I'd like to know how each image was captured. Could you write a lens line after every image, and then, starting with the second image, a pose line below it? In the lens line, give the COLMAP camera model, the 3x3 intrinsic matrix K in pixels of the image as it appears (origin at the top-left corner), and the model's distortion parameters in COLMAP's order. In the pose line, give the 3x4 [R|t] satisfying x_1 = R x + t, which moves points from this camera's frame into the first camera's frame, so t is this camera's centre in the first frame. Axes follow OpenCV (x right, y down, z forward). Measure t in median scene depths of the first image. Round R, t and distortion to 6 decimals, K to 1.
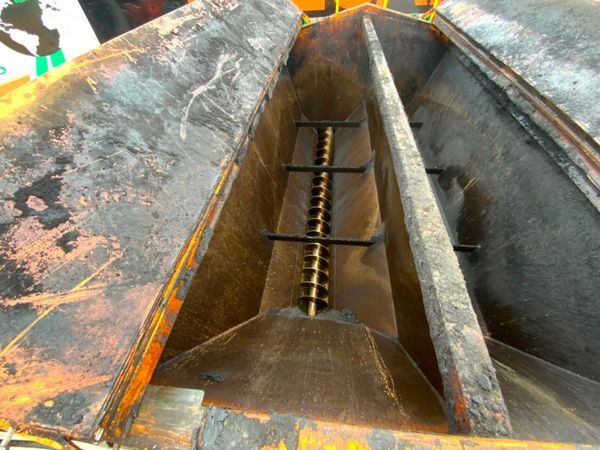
lens RADIAL K [[244.5, 0, 298.1], [0, 244.5, 225.2], [0, 0, 1]] dist [0.010221, -0.013447]
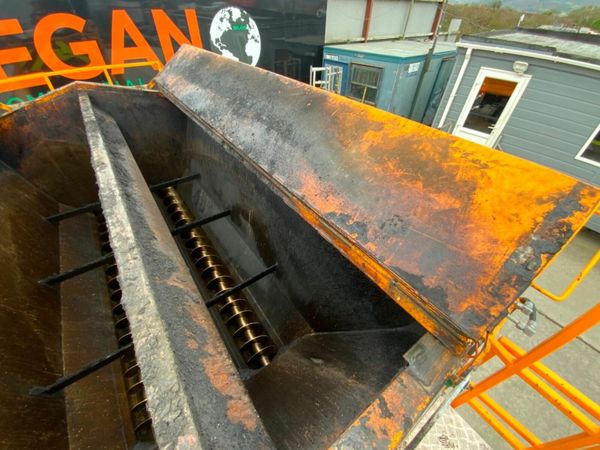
lens RADIAL K [[244.5, 0, 301.2], [0, 244.5, 224.8], [0, 0, 1]] dist [0.010221, -0.013447]
pose [[0.729253, -0.407598, 0.549594, 0.308813], [0.483929, 0.875080, 0.006867, -0.033938], [-0.483738, 0.260956, 0.835404, -0.088906]]
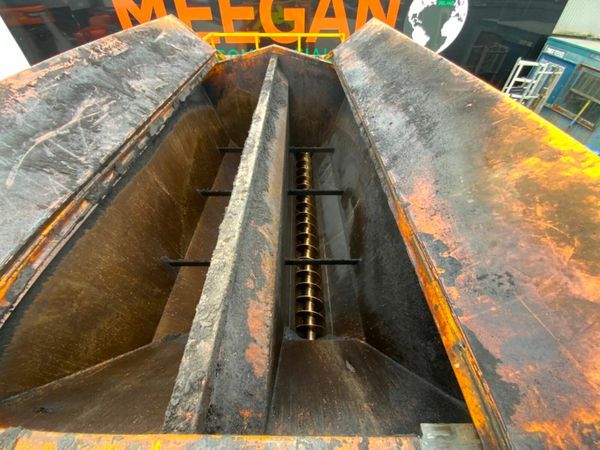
lens RADIAL K [[244.5, 0, 298.5], [0, 244.5, 225.3], [0, 0, 1]] dist [0.010221, -0.013447]
pose [[0.991111, -0.051124, 0.122823, 0.380152], [0.058977, 0.996383, -0.061174, -0.022274], [-0.119251, 0.067873, 0.990541, -0.113719]]
